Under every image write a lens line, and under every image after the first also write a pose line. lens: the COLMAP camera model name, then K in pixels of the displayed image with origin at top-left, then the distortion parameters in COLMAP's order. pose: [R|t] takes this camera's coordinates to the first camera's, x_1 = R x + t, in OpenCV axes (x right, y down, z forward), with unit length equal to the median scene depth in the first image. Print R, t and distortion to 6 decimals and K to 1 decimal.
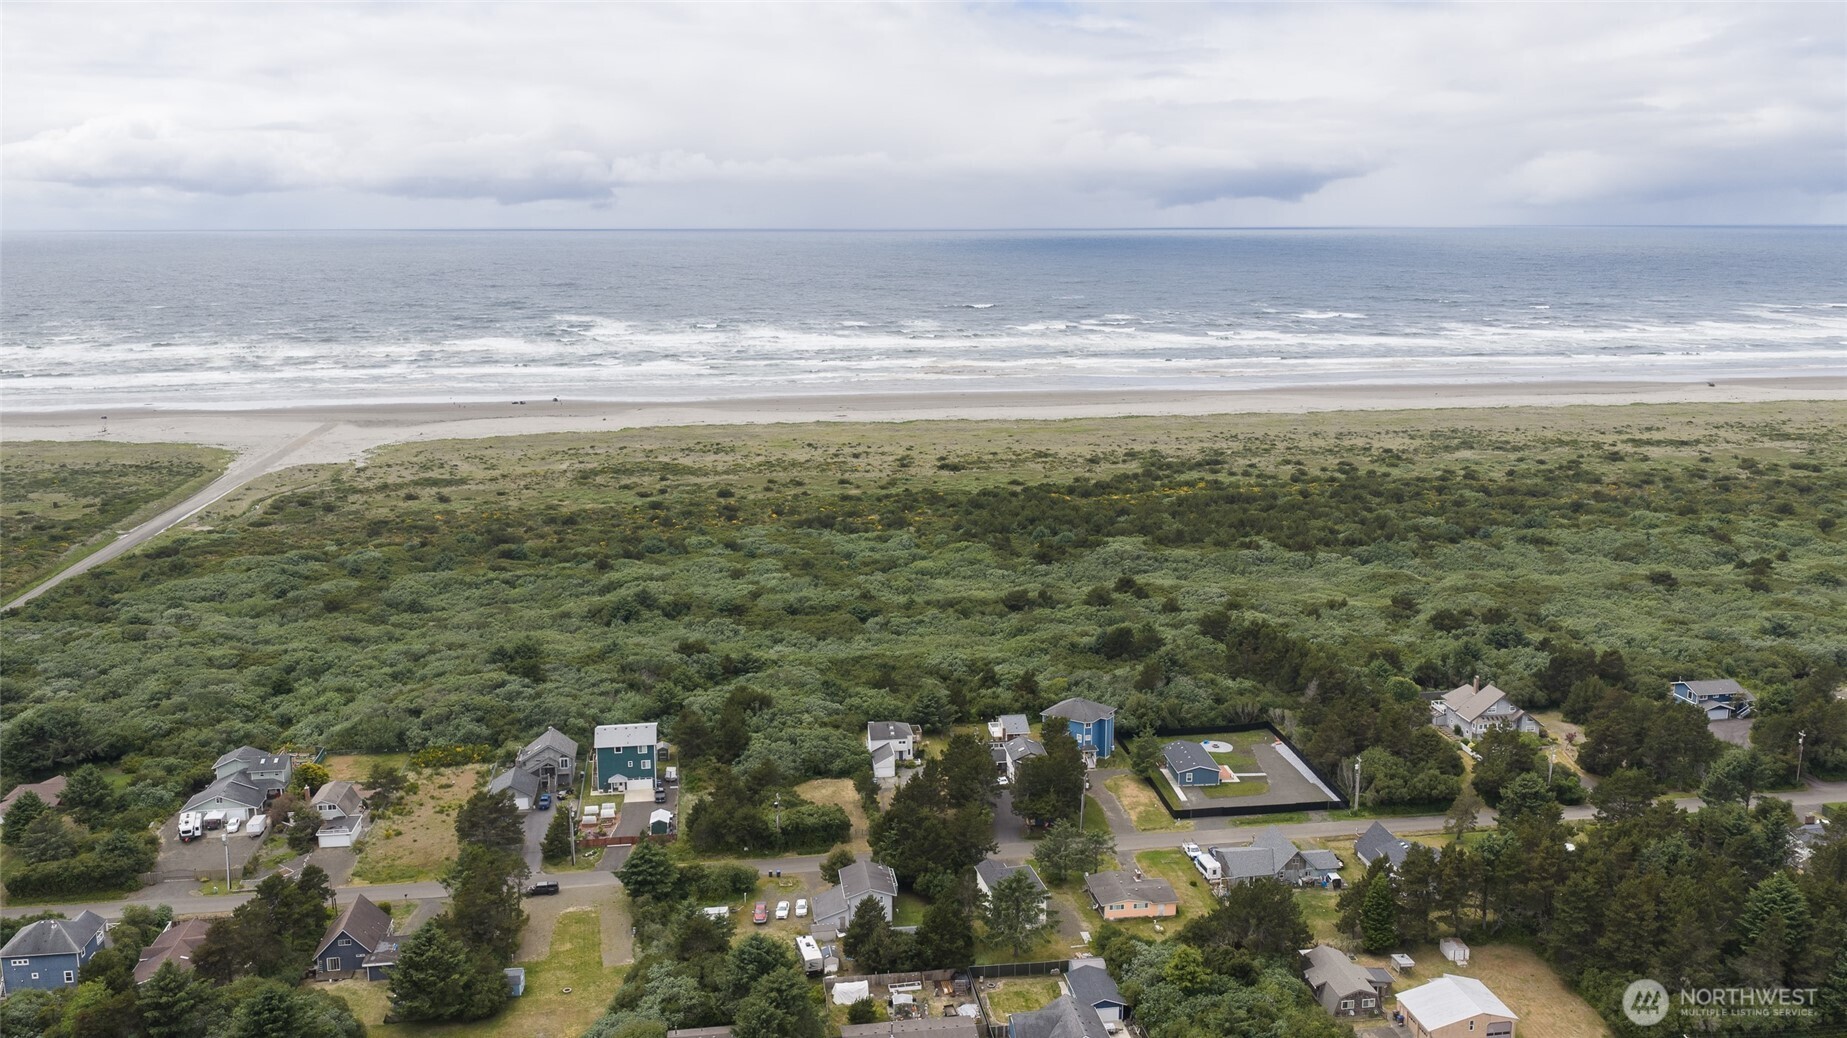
lens RADIAL K [[1519.3, 0, 929.8], [0, 1519.3, 520.0], [0, 0, 1]] dist [0.030285, -0.066820]
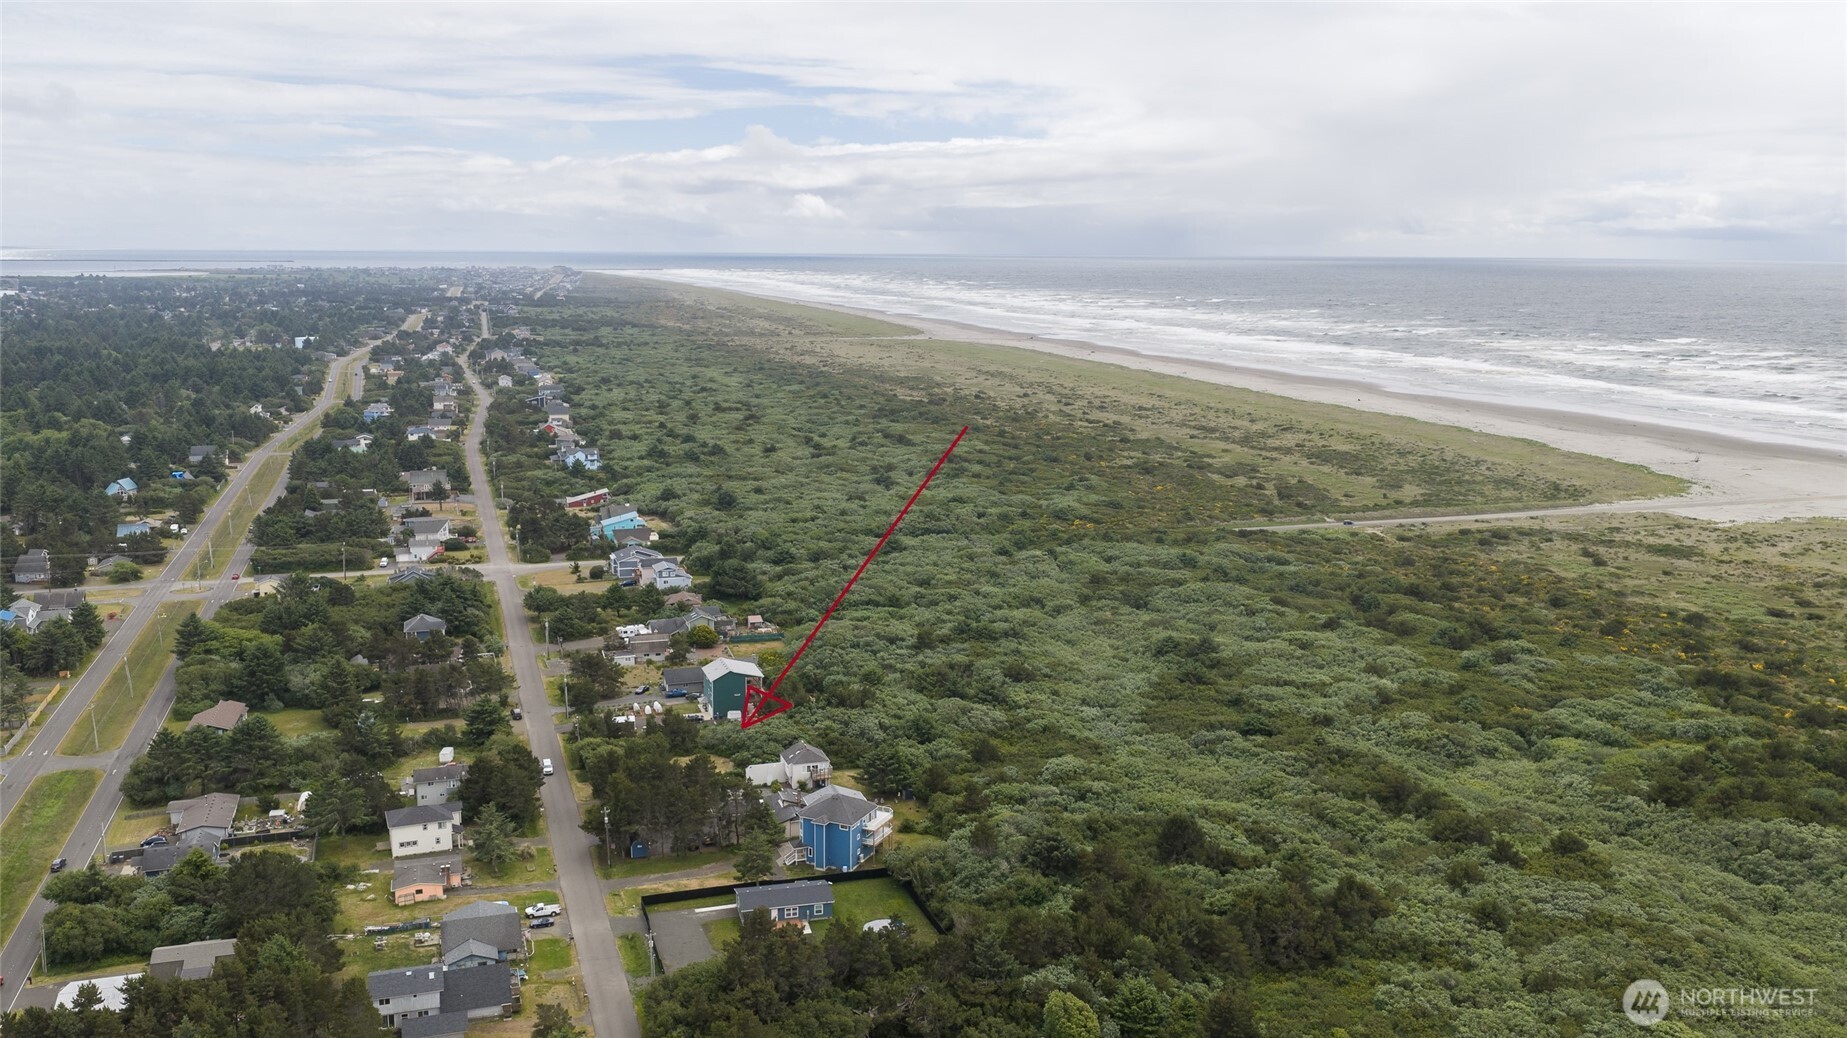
lens RADIAL K [[1519.3, 0, 929.8], [0, 1519.3, 520.0], [0, 0, 1]] dist [0.030285, -0.066820]
pose [[0.160488, 0.178509, -0.970762, 0.687969], [-0.198584, 0.969239, 0.145399, -0.128172], [0.966855, 0.169443, 0.191000, 0.640921]]
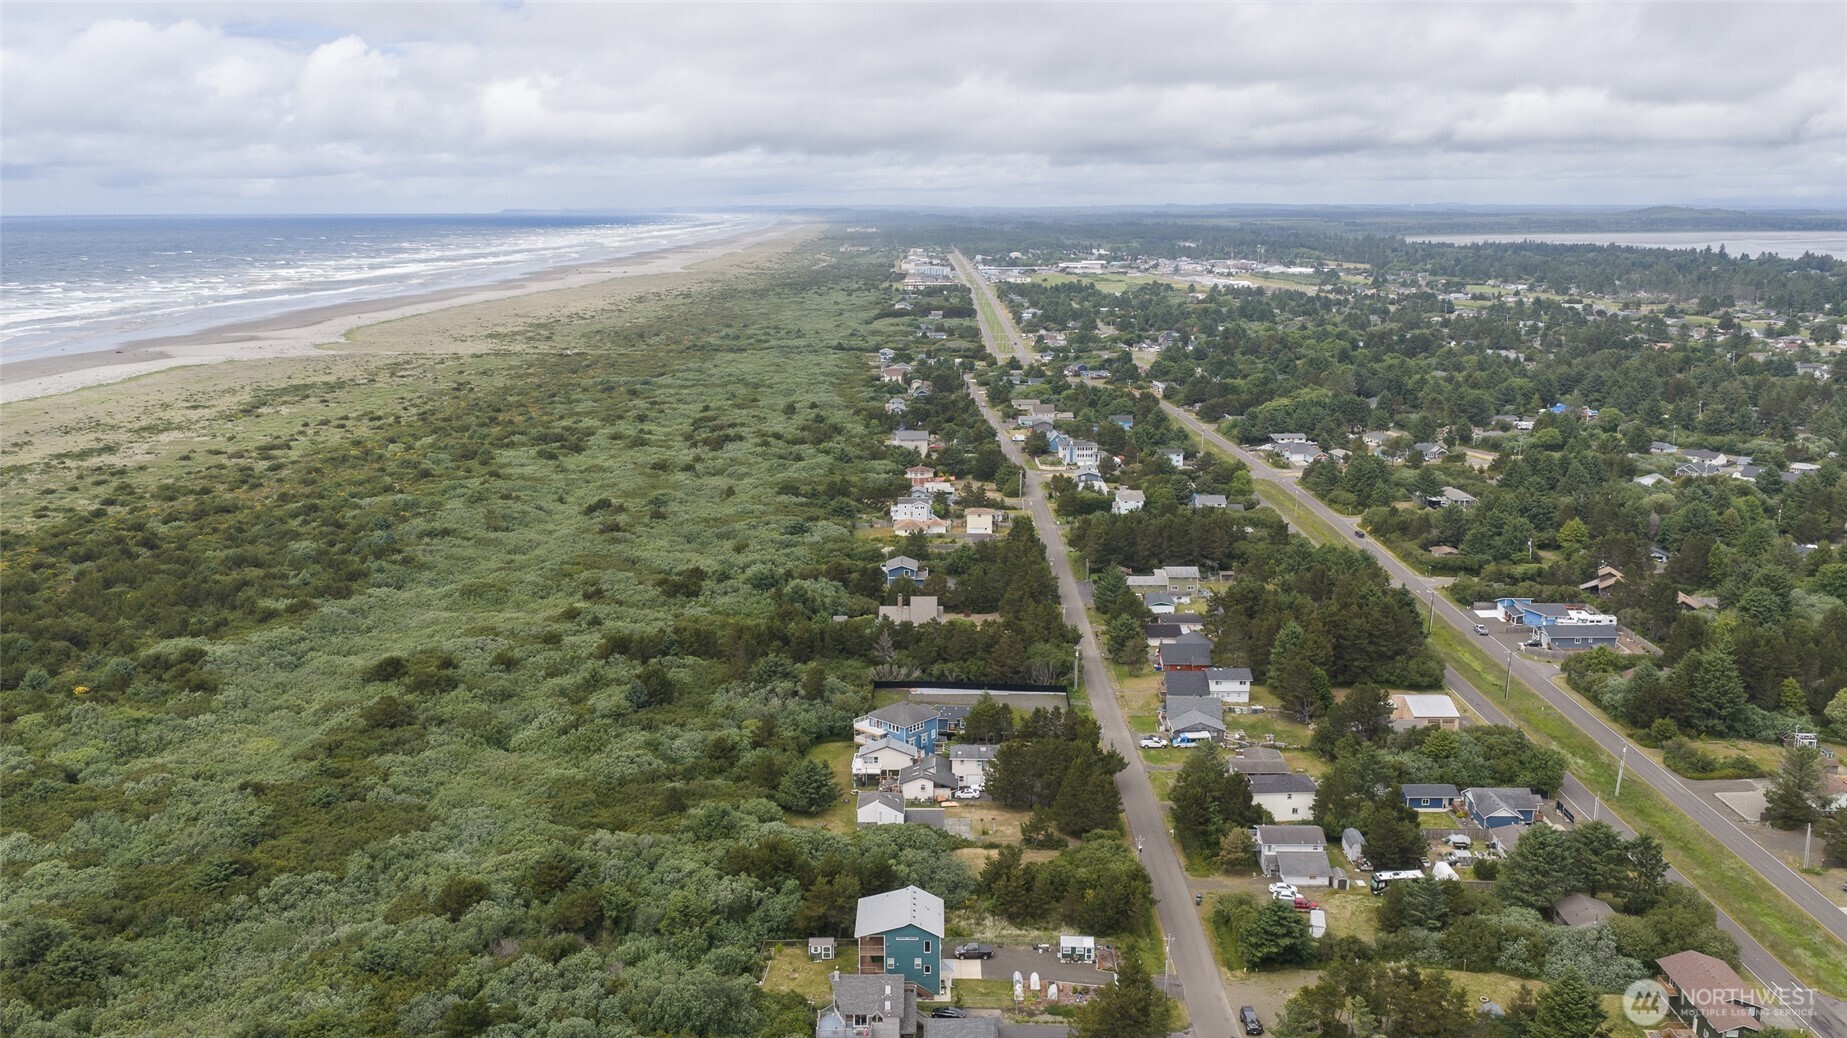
lens RADIAL K [[1519.3, 0, 929.8], [0, 1519.3, 520.0], [0, 0, 1]] dist [0.030285, -0.066820]
pose [[0.161049, -0.197082, 0.967069, -0.620263], [0.193046, 0.967223, 0.164964, -0.116772], [-0.967882, 0.160121, 0.193816, 0.577932]]
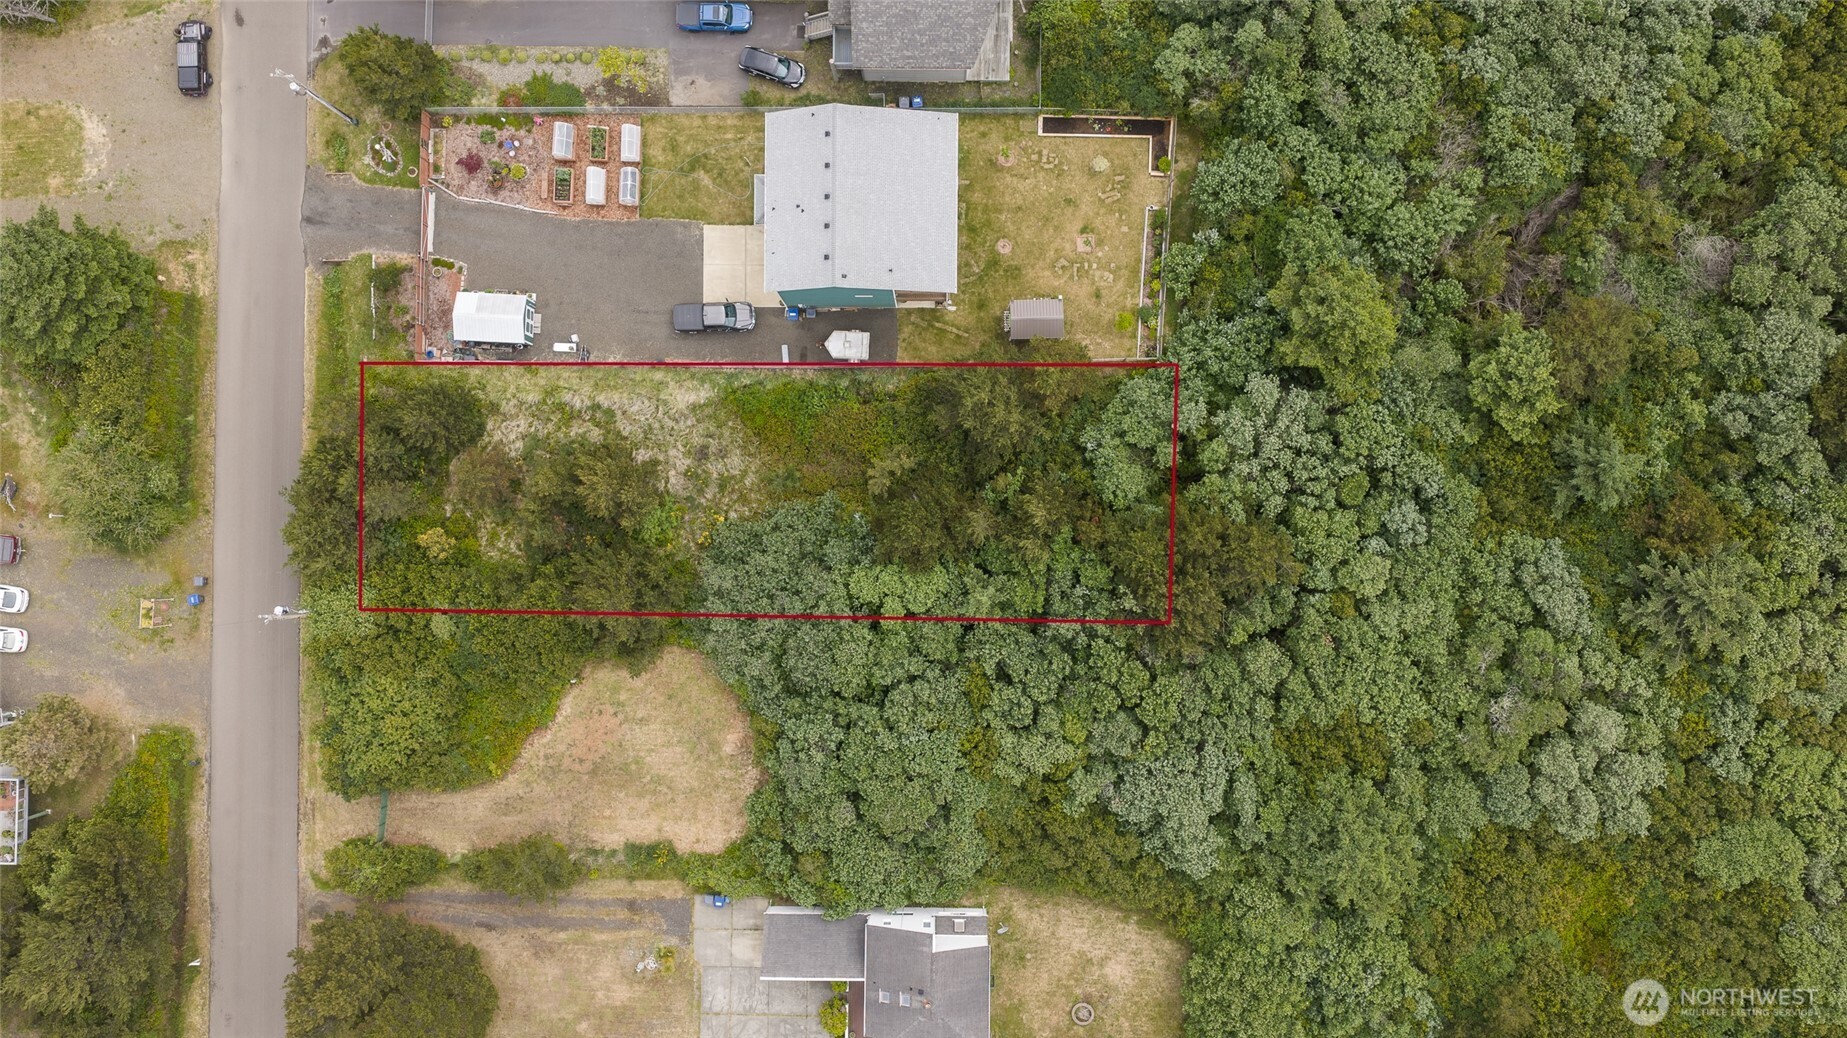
lens RADIAL K [[1519.3, 0, 929.8], [0, 1519.3, 520.0], [0, 0, 1]] dist [0.030285, -0.066820]
pose [[-0.164668, 0.986320, -0.007569, -0.092861], [-0.184328, -0.023234, 0.982590, -0.135810], [0.968972, 0.163196, 0.185633, 0.685740]]
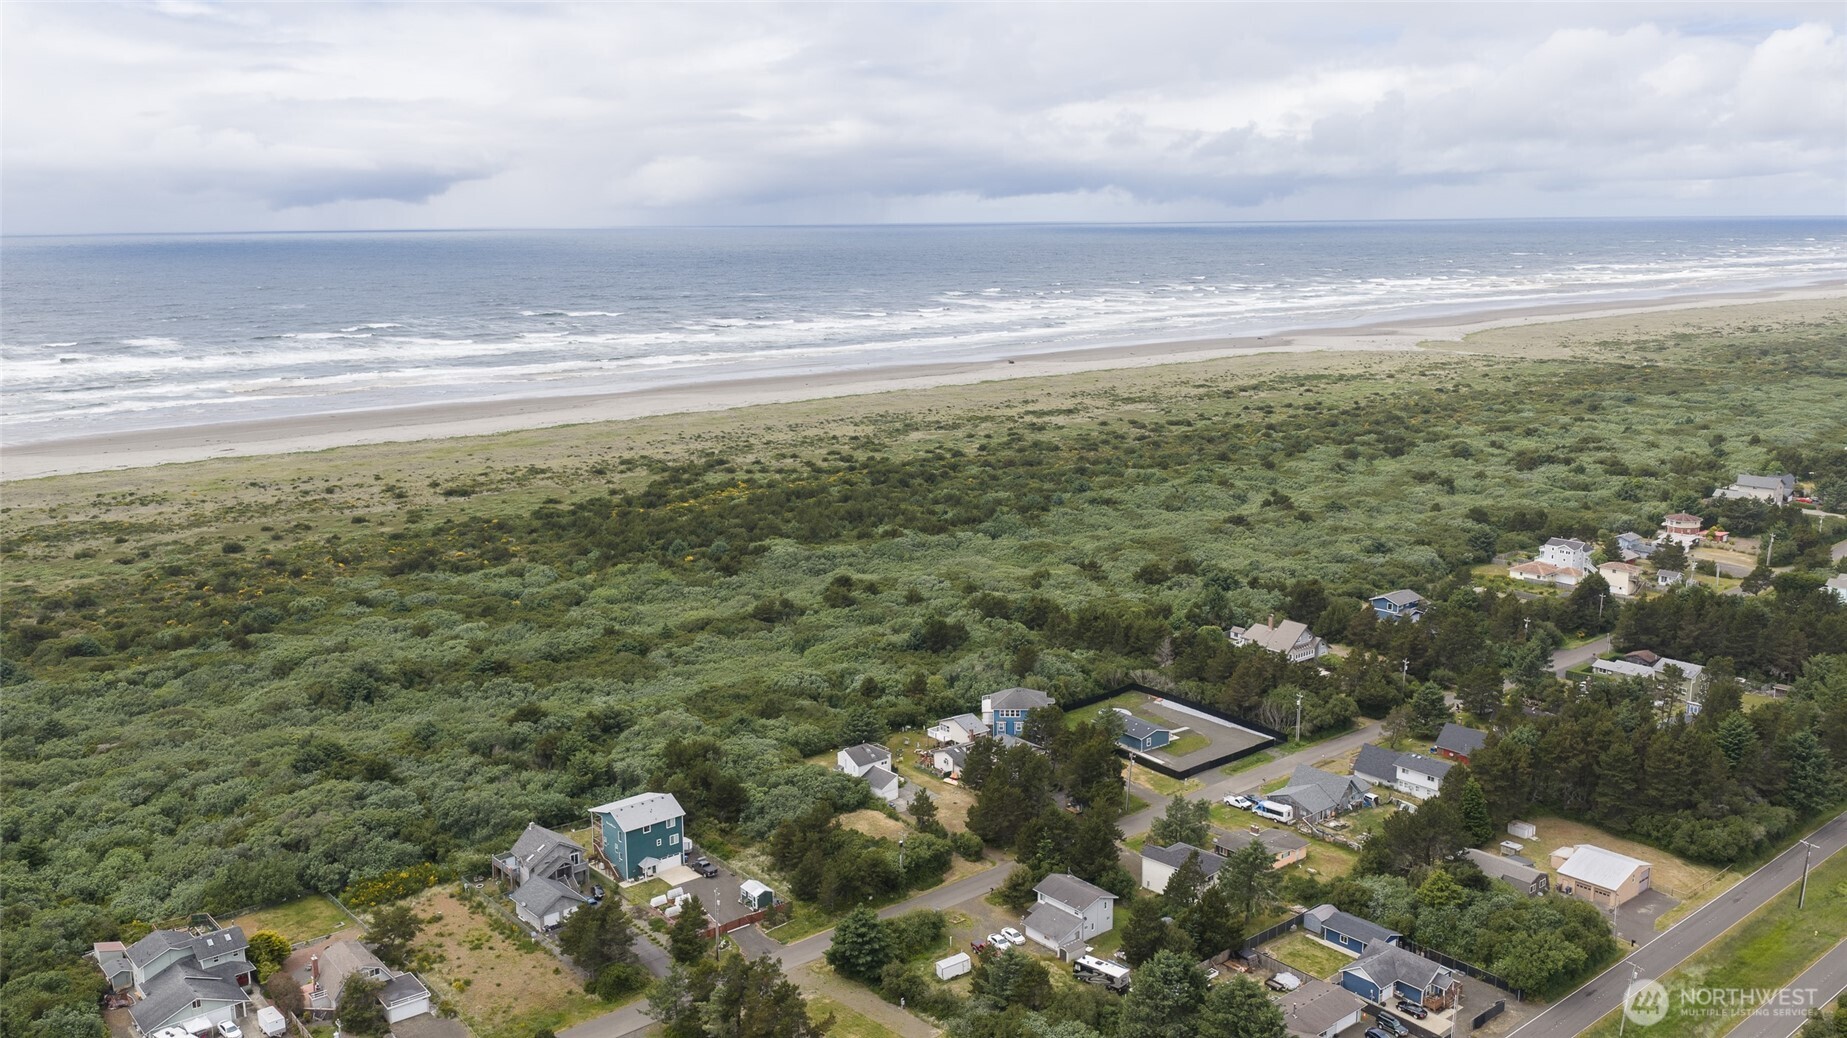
lens RADIAL K [[1519.3, 0, 929.8], [0, 1519.3, 520.0], [0, 0, 1]] dist [0.030285, -0.066820]
pose [[0.853328, -0.107174, 0.510240, -0.343352], [0.107949, 0.993756, 0.028202, -0.022263], [-0.510077, 0.031015, 0.859570, 0.113707]]
